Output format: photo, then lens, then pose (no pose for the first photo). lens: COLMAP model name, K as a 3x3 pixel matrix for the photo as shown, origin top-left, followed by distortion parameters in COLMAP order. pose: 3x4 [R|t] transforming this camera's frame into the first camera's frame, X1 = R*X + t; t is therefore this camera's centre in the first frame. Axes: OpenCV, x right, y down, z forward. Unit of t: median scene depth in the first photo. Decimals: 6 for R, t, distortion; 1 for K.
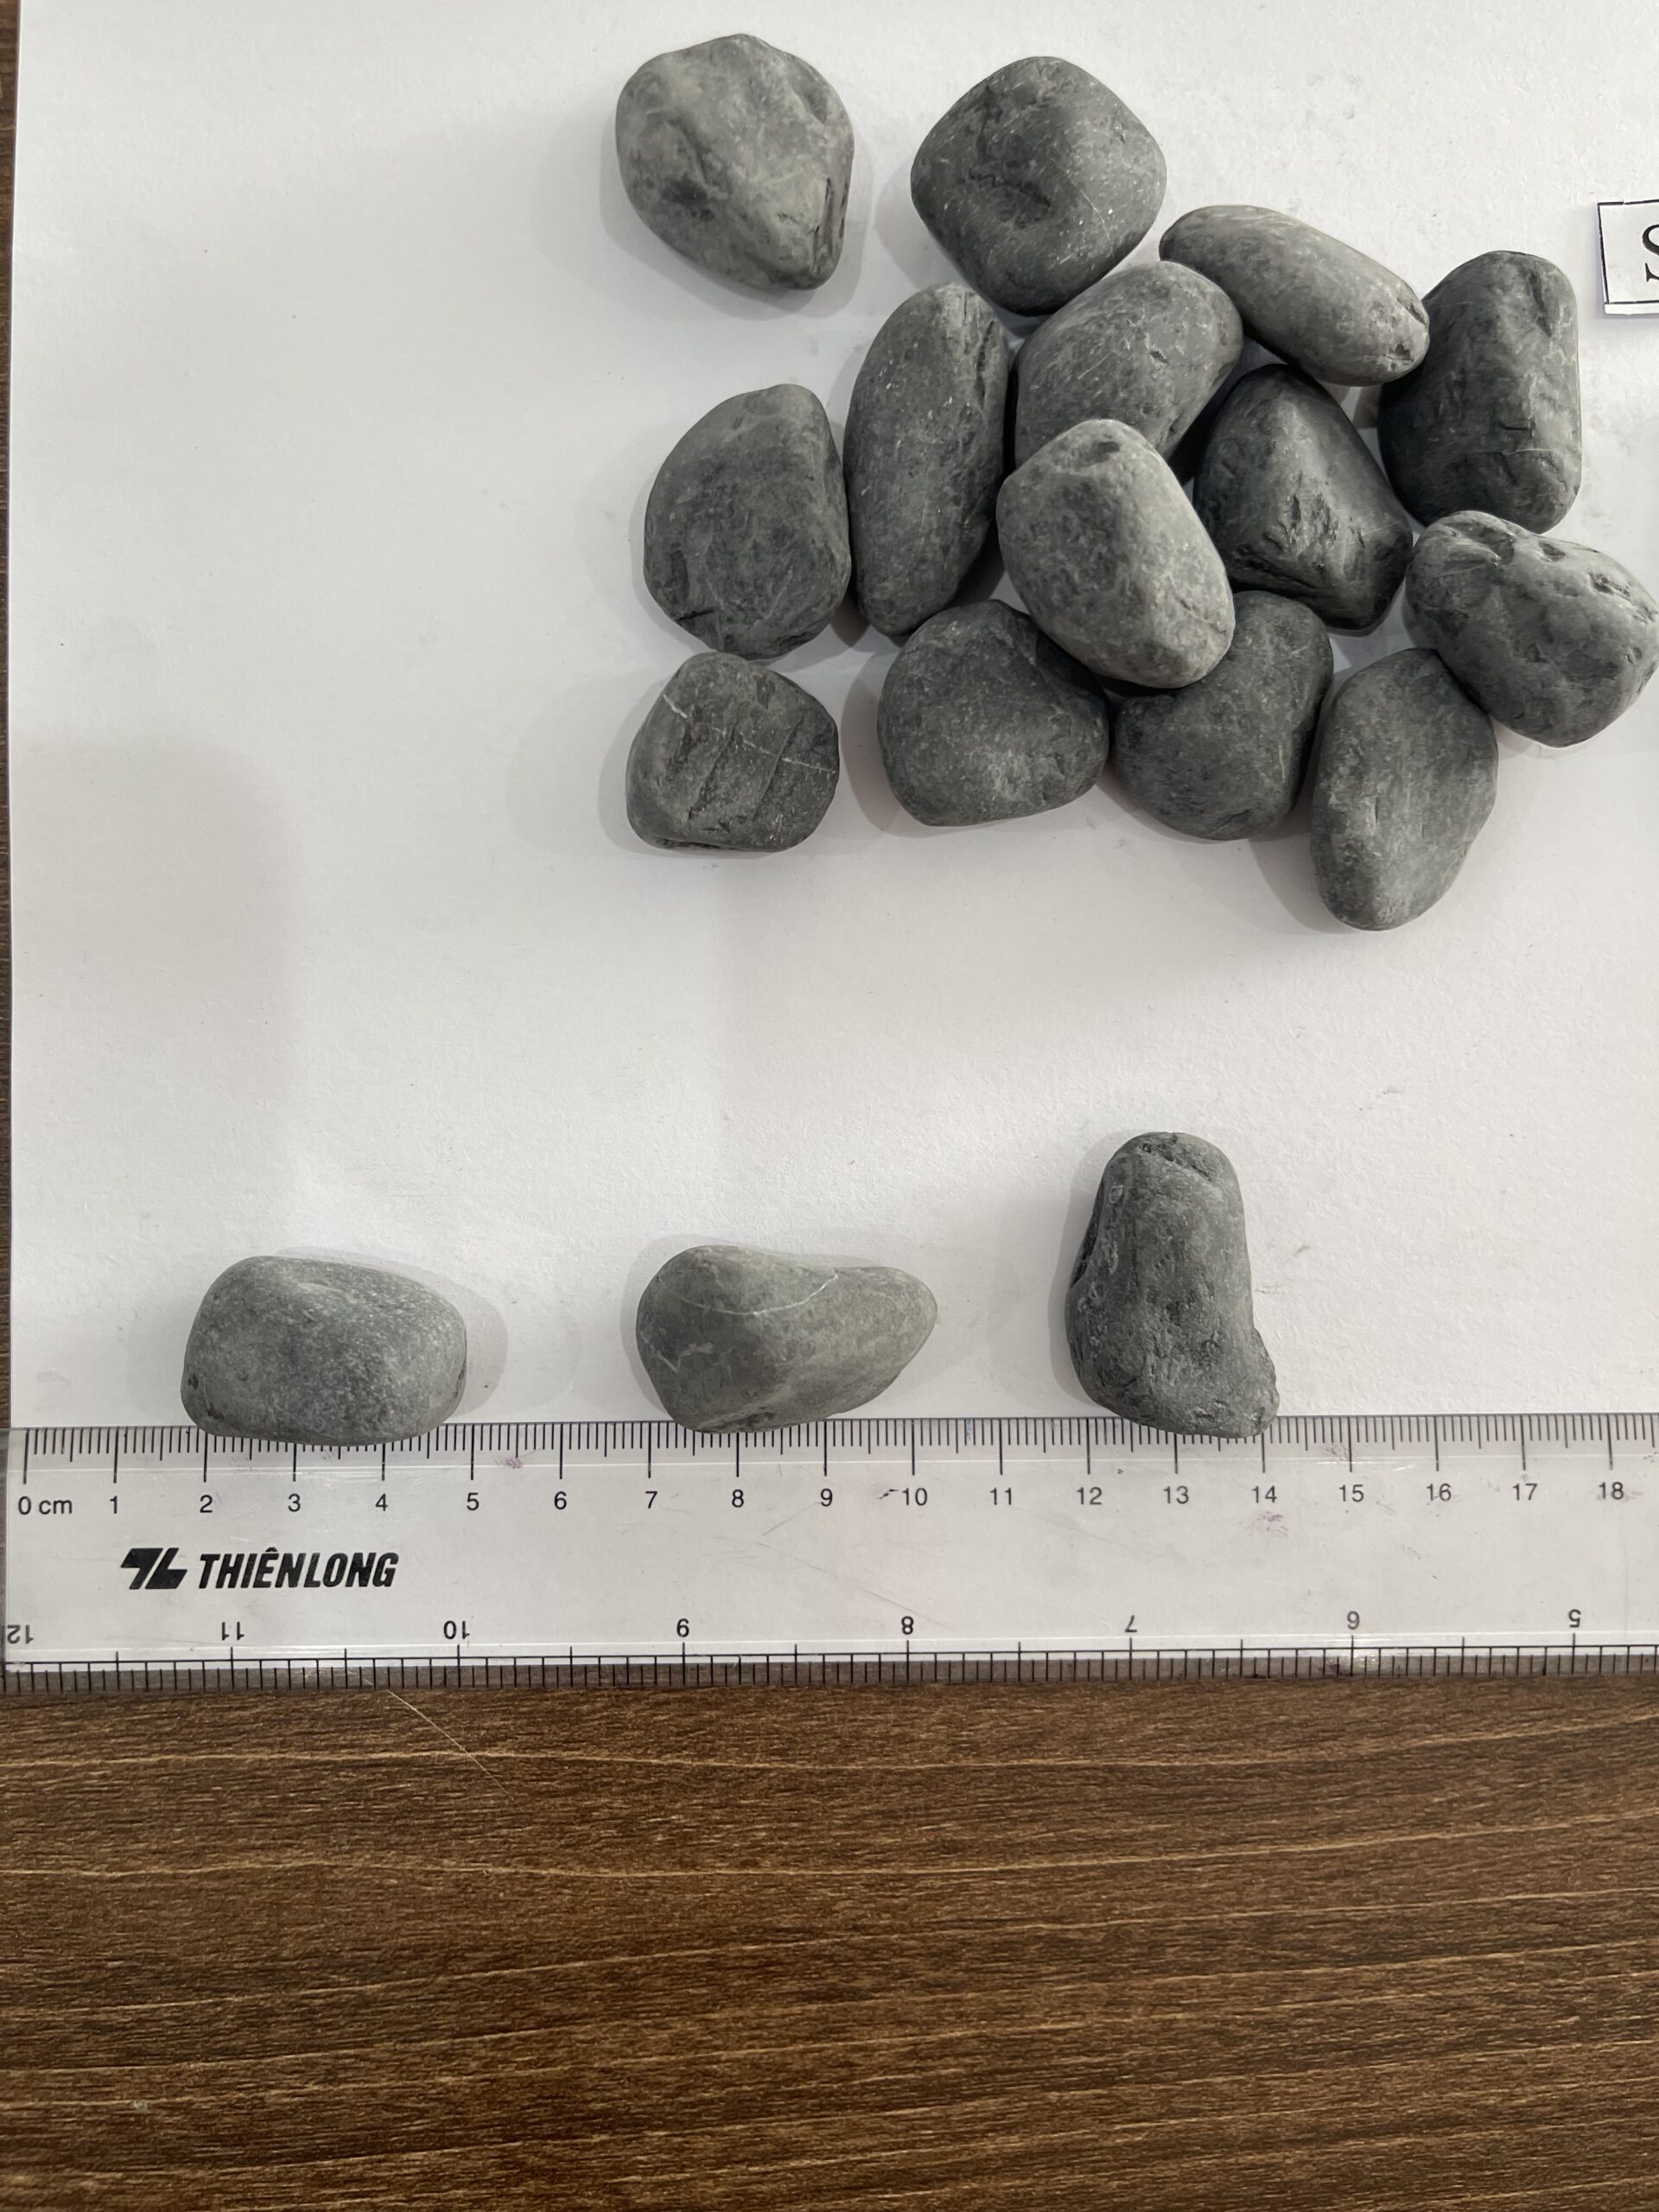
lens RADIAL K [[1700.1, 0, 839.3], [0, 1700.1, 1134.9], [0, 0, 1]] dist [0.045031, -0.074363]
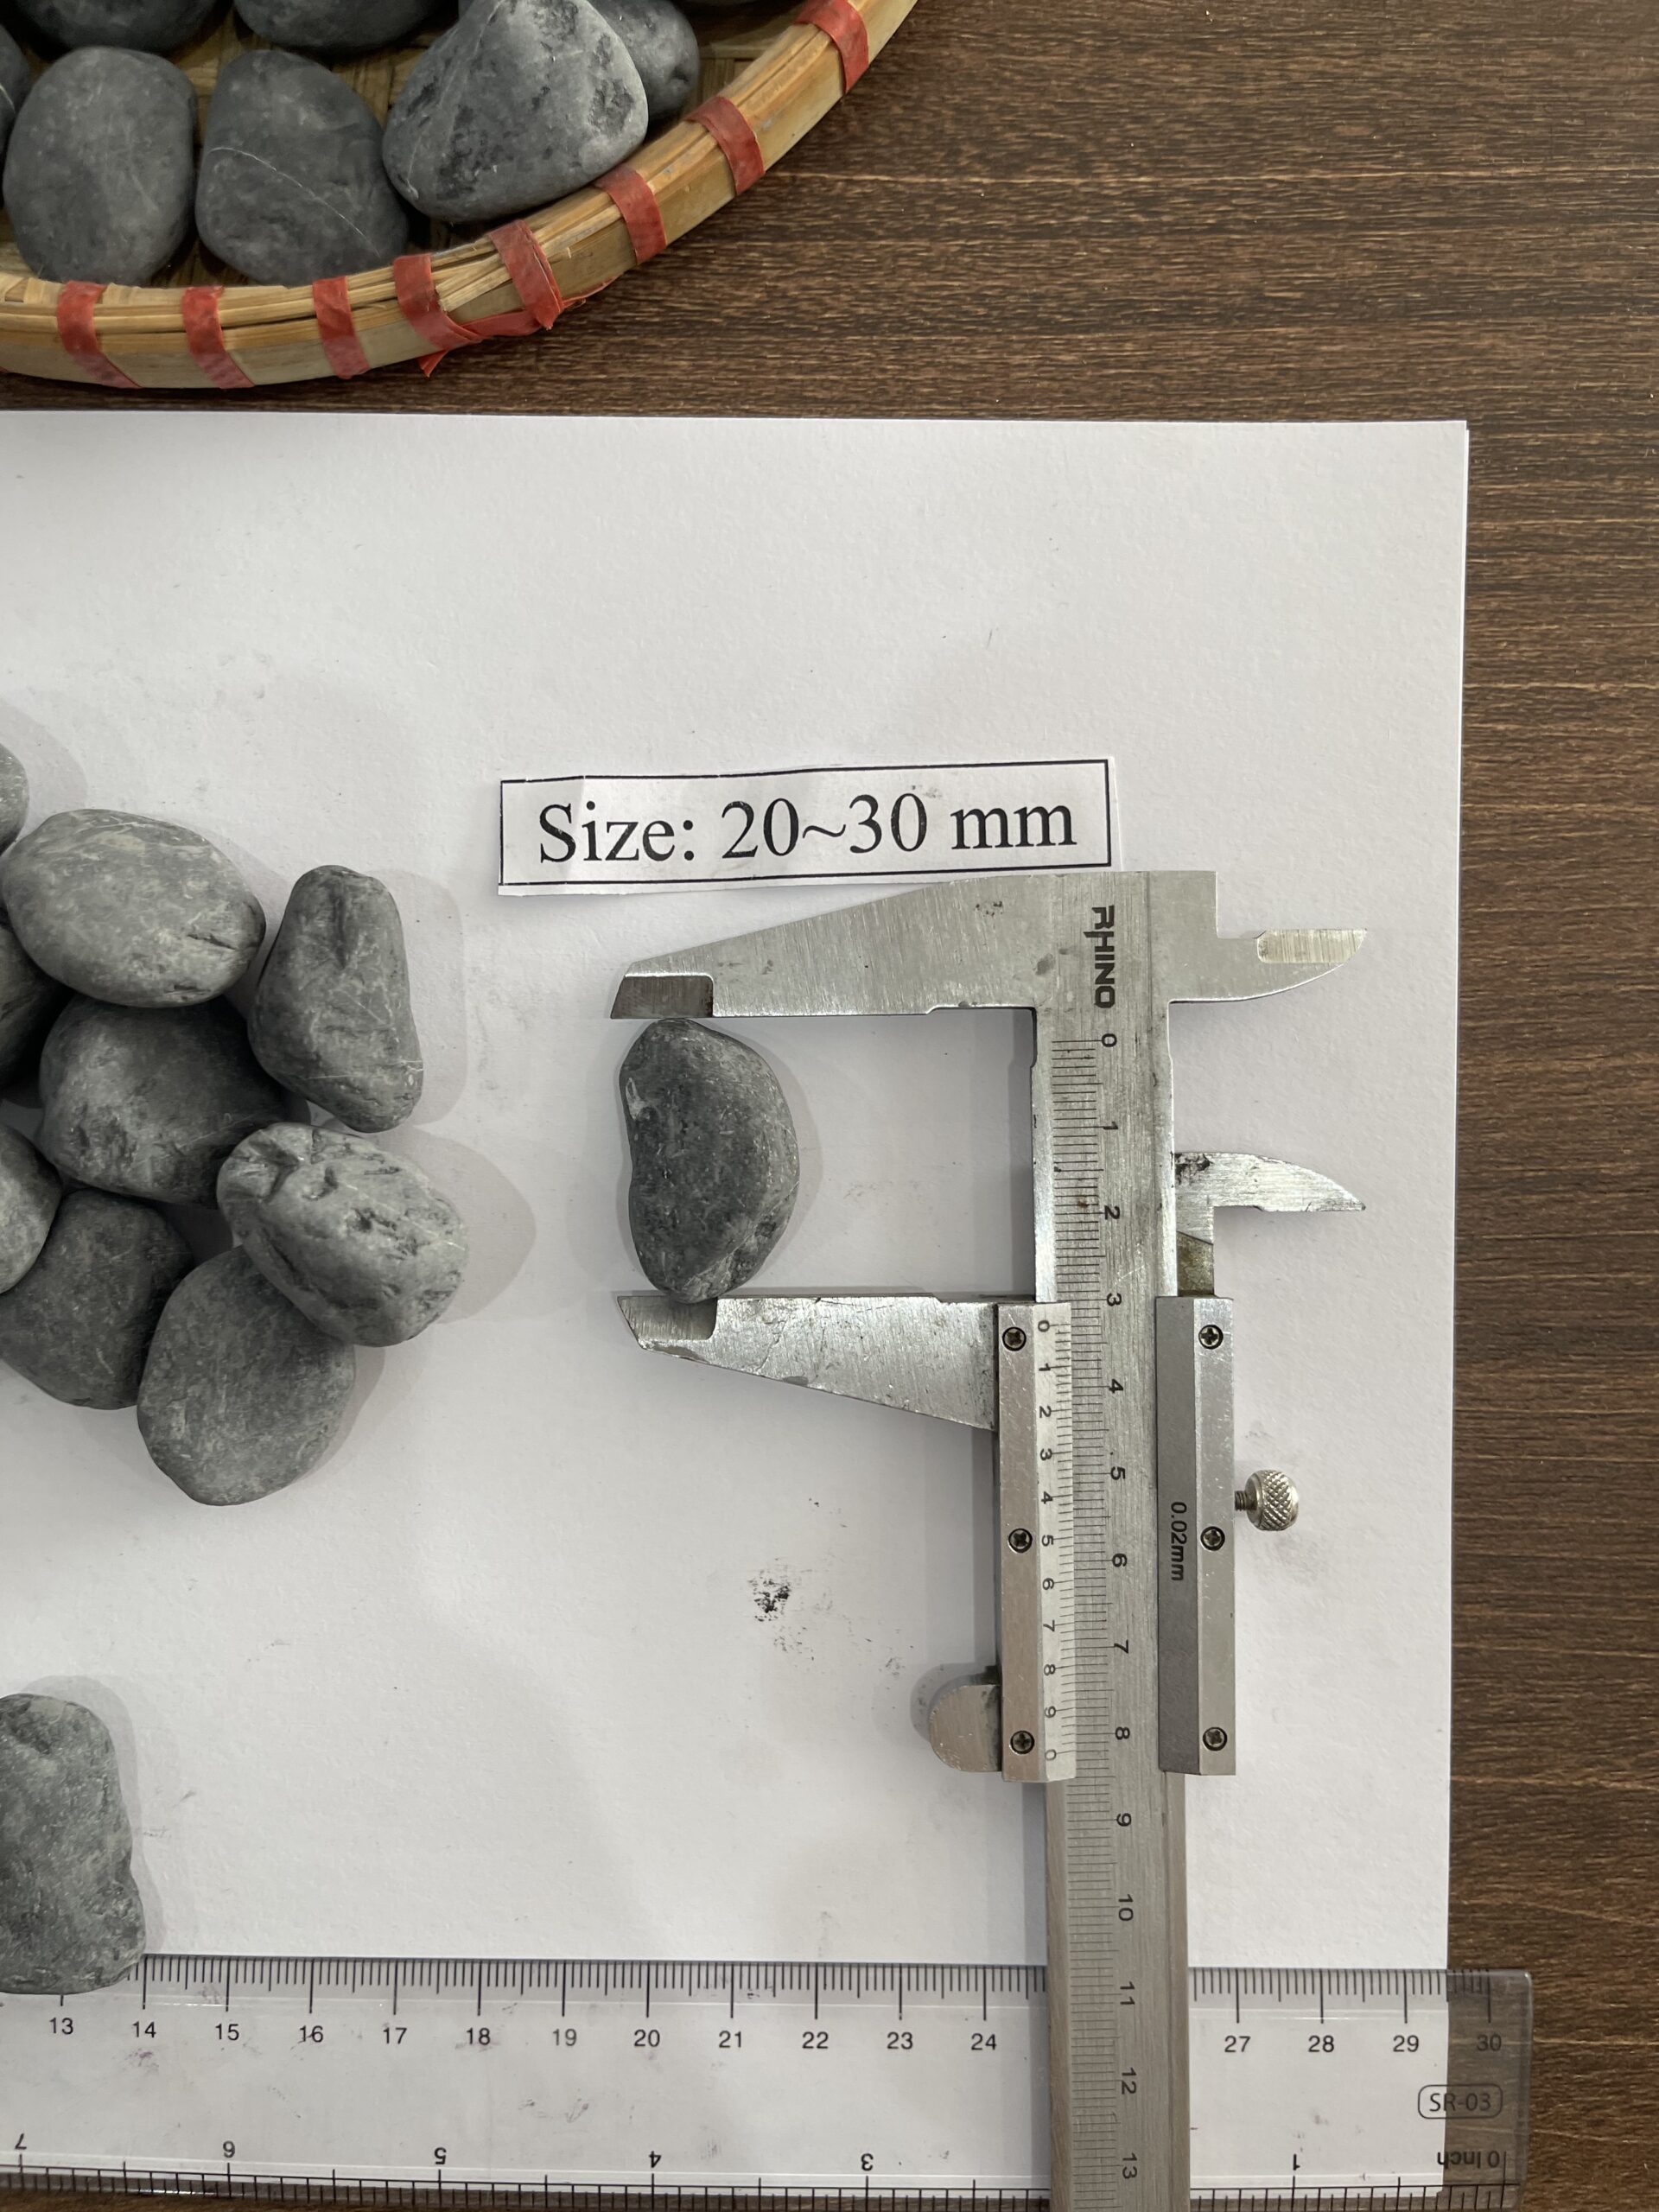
lens RADIAL K [[1700.1, 0, 827.0], [0, 1700.1, 1130.1], [0, 0, 1]] dist [0.045031, -0.074363]
pose [[0.999665, 0.016907, -0.019575, 0.710406], [-0.016730, 0.999818, 0.009185, -0.372616], [0.019727, -0.008854, 0.999766, -0.028536]]
